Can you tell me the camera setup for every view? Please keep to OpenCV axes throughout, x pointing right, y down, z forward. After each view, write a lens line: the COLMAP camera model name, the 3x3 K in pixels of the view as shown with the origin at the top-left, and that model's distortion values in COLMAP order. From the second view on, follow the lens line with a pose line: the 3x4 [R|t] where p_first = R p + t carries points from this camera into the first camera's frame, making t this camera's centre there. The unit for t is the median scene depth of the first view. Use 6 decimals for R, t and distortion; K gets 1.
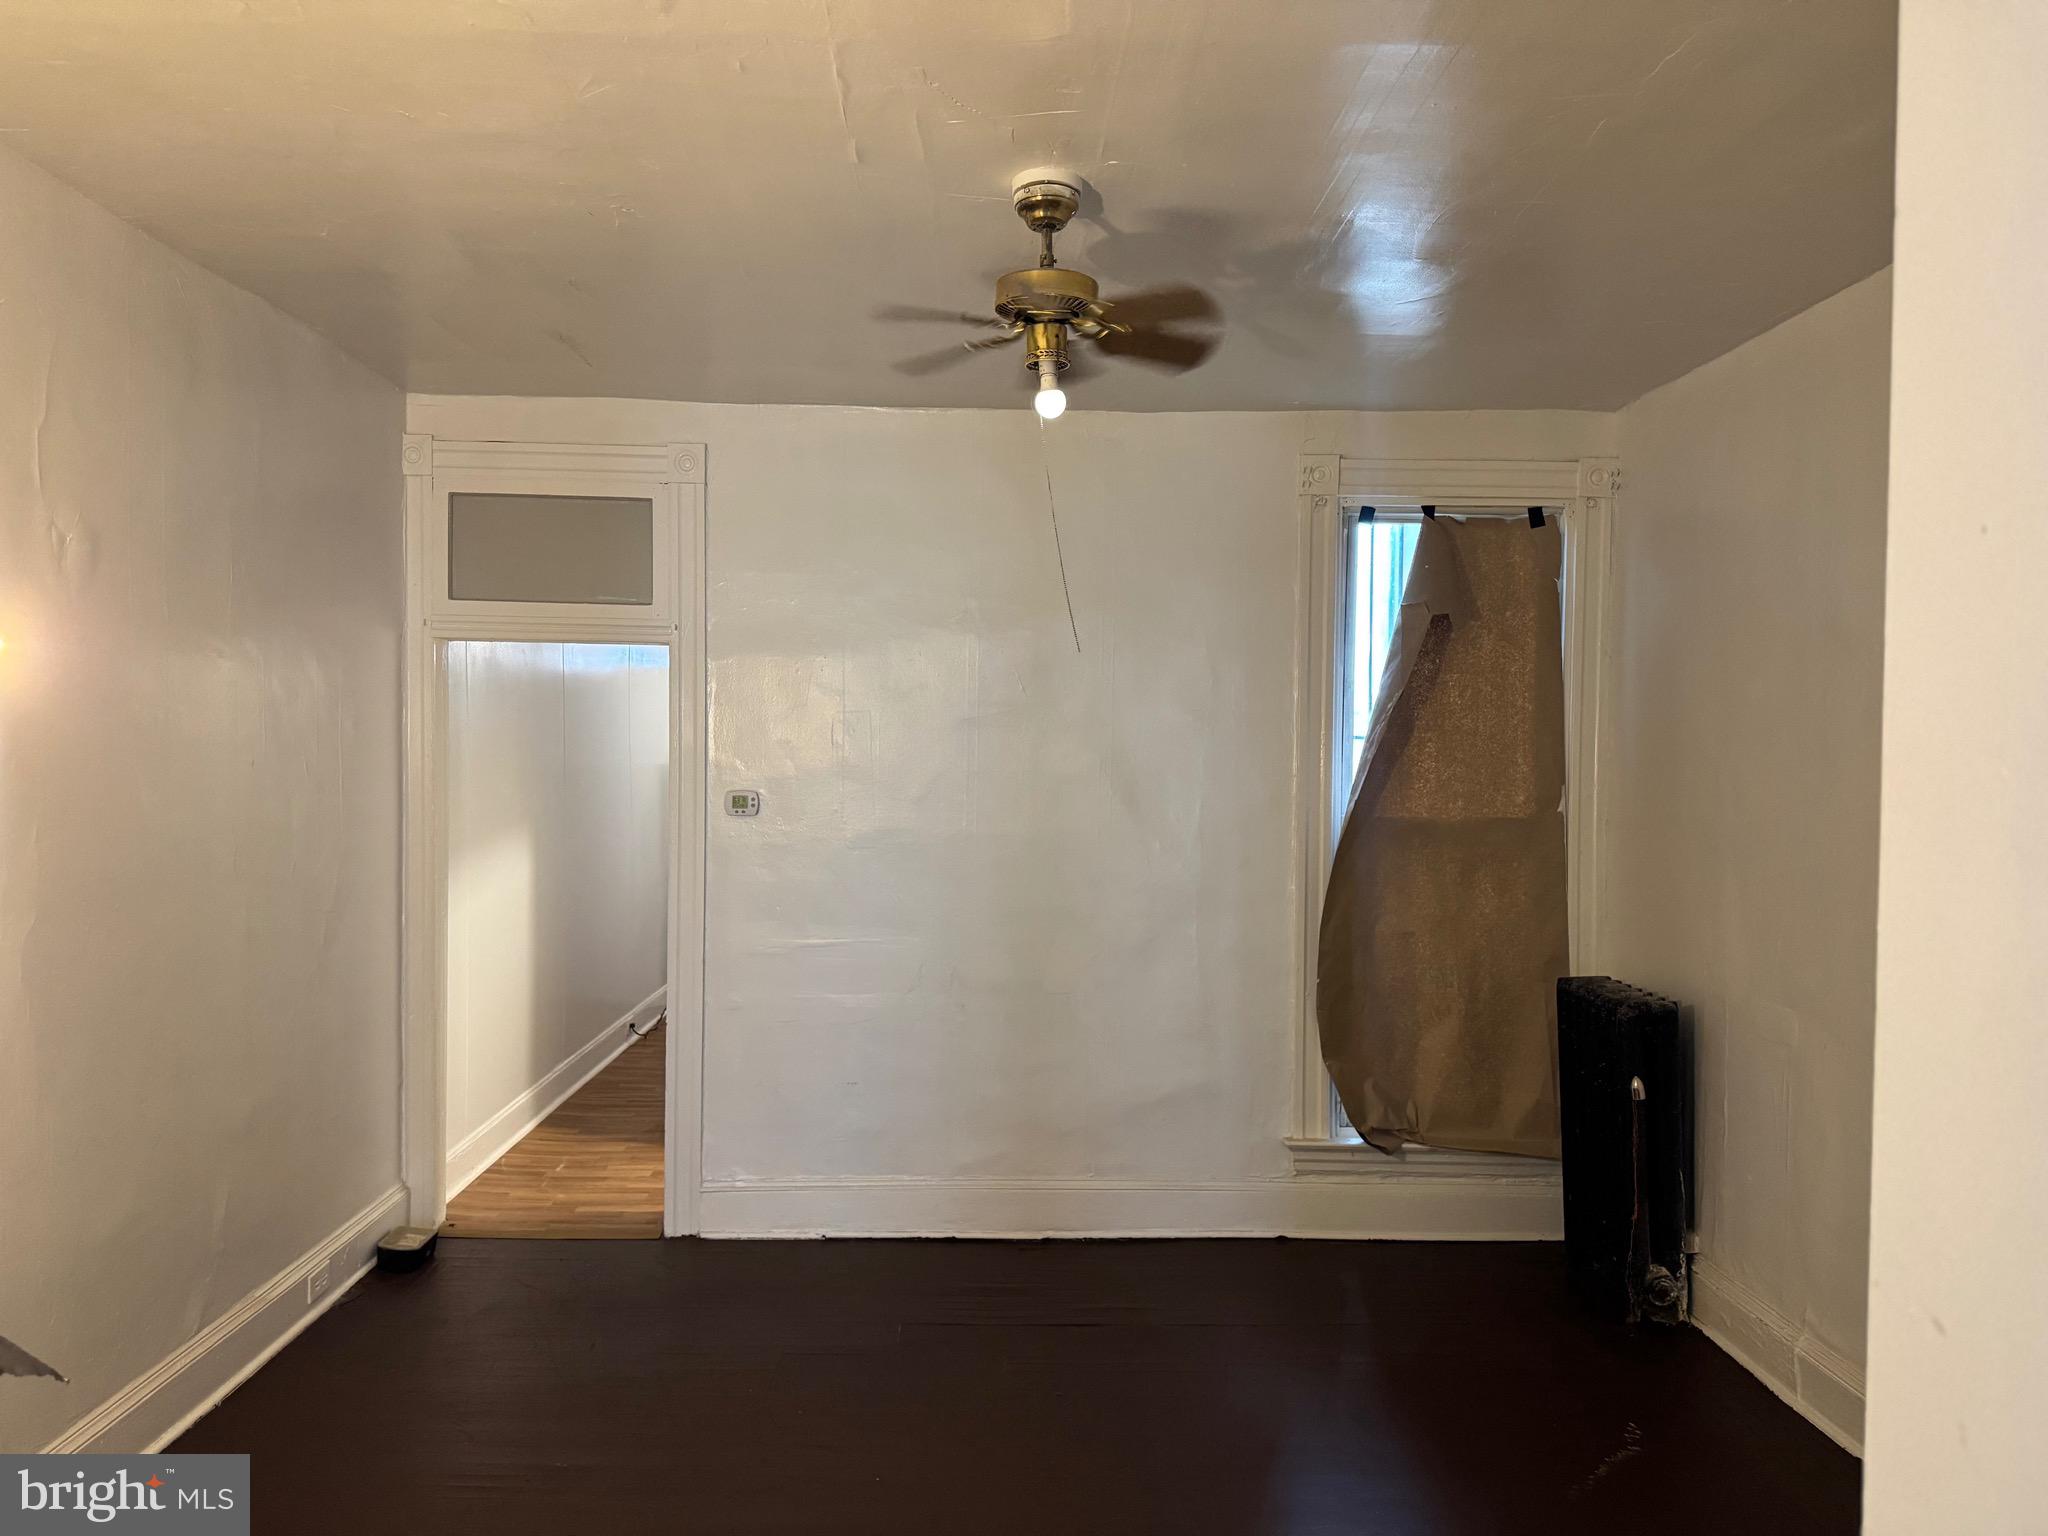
lens RADIAL K [[1443.9, 0, 980.4], [0, 1443.9, 775.1], [0, 0, 1]] dist [0.148360, -0.285828]
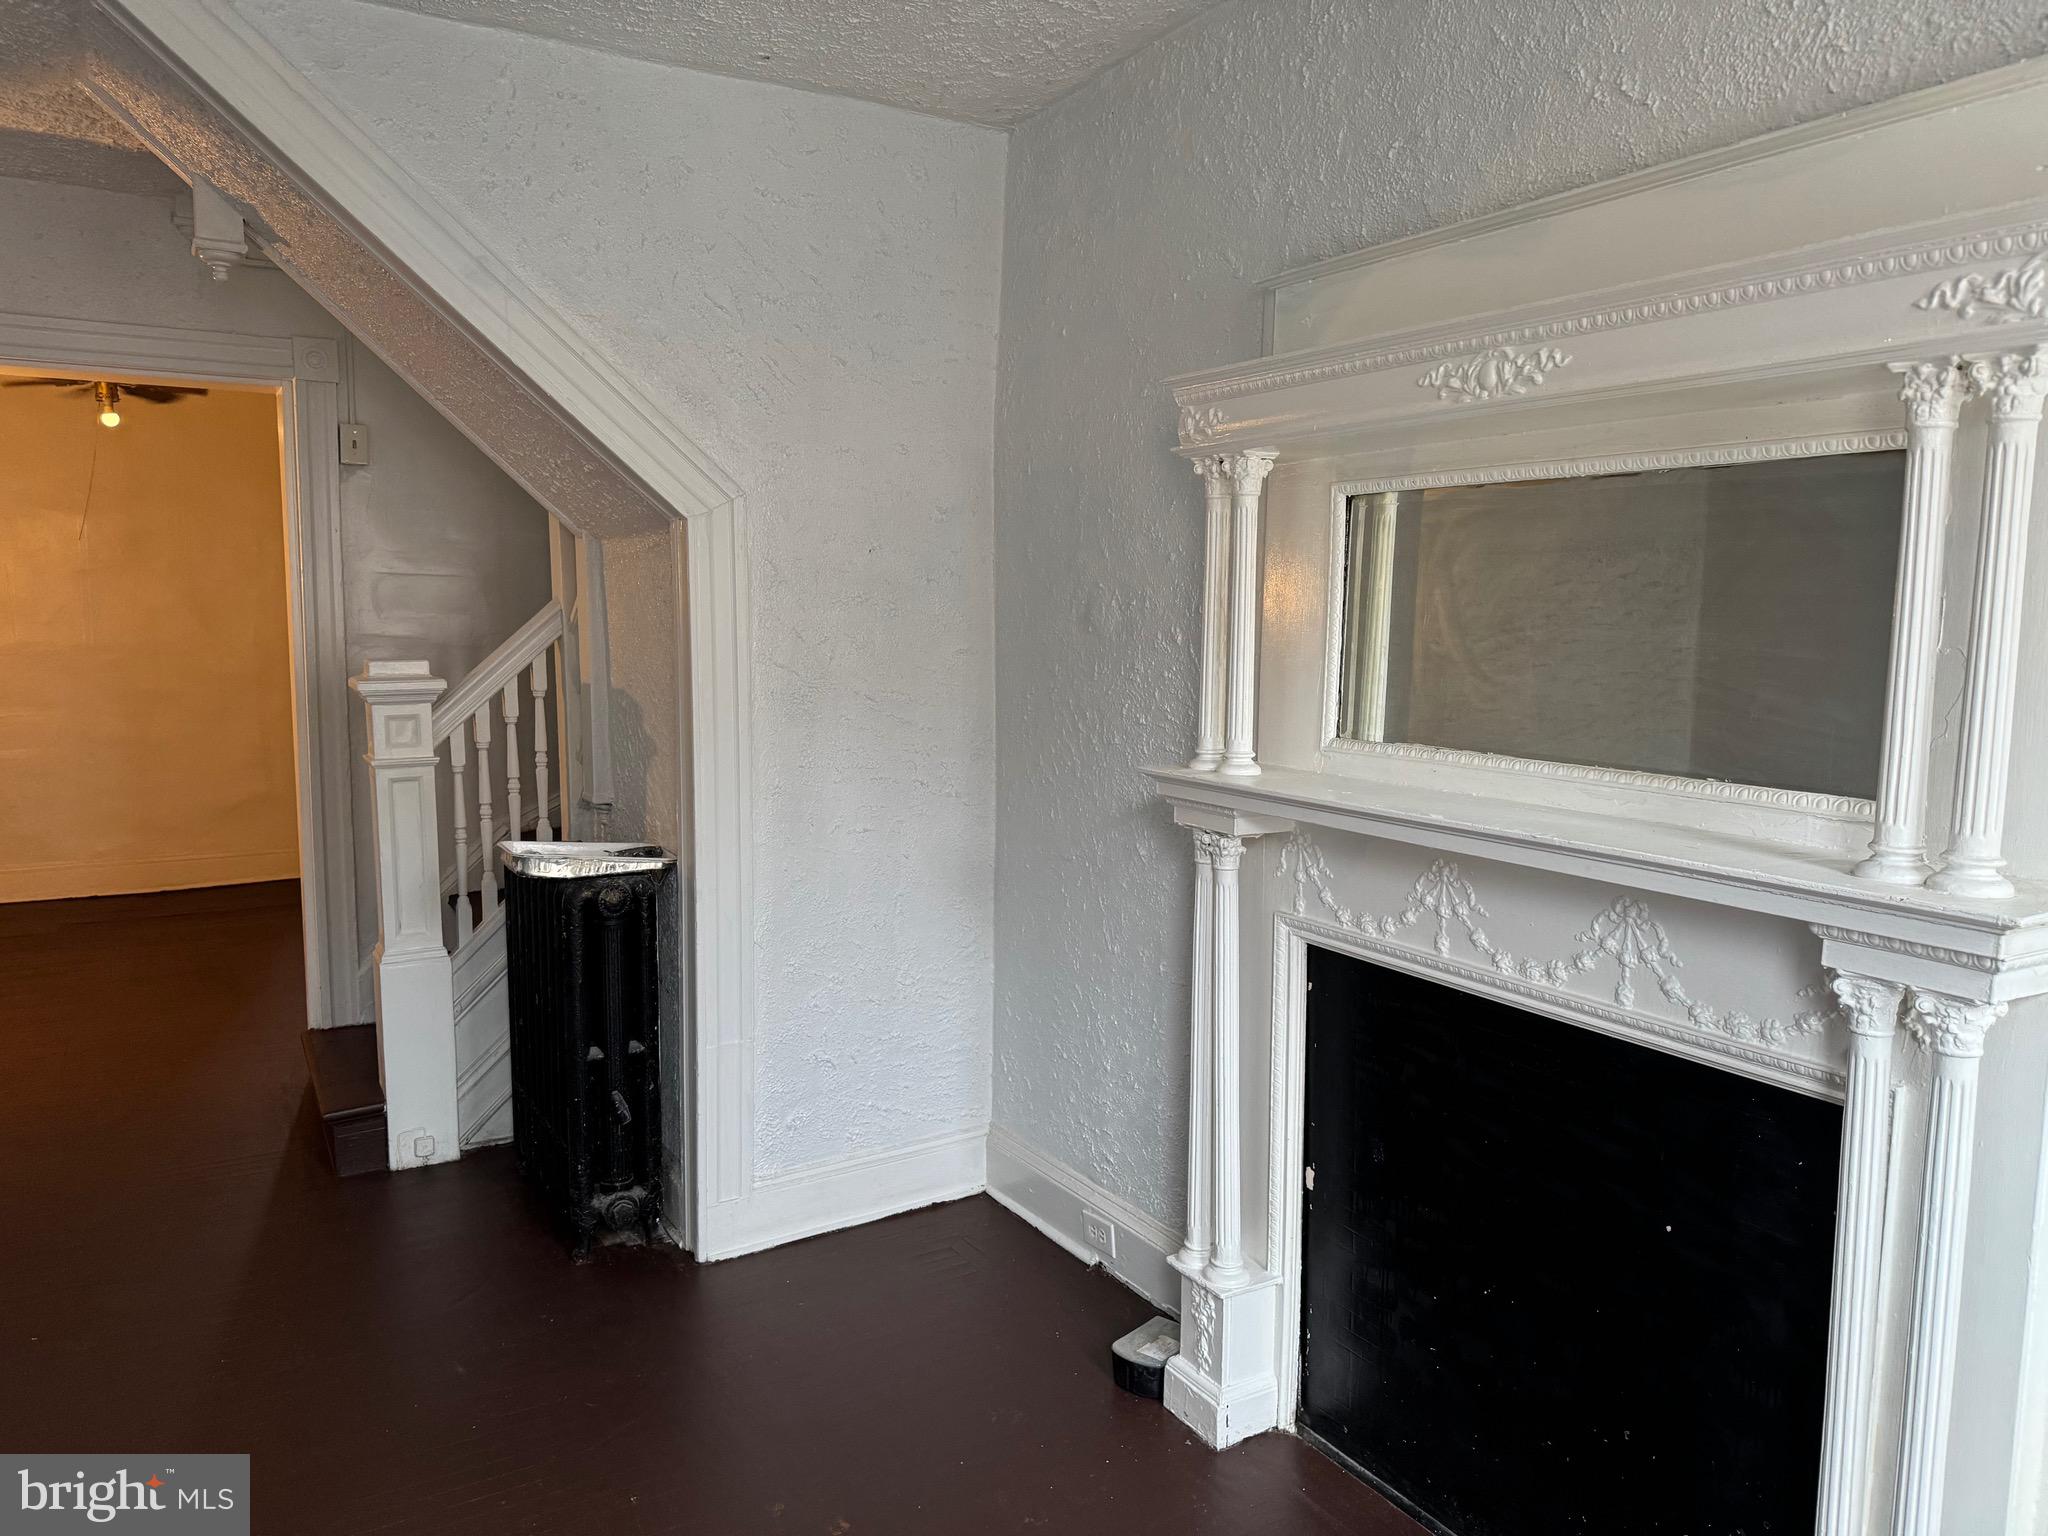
lens RADIAL K [[1448.9, 0, 1061.4], [0, 1448.9, 772.0], [0, 0, 1]] dist [0.093695, -0.152362]
pose [[0.848098, -0.055745, 0.526899, 0.042965], [0.004985, 0.995246, 0.097270, 0.028571], [-0.529816, -0.079868, 0.844344, -0.910062]]
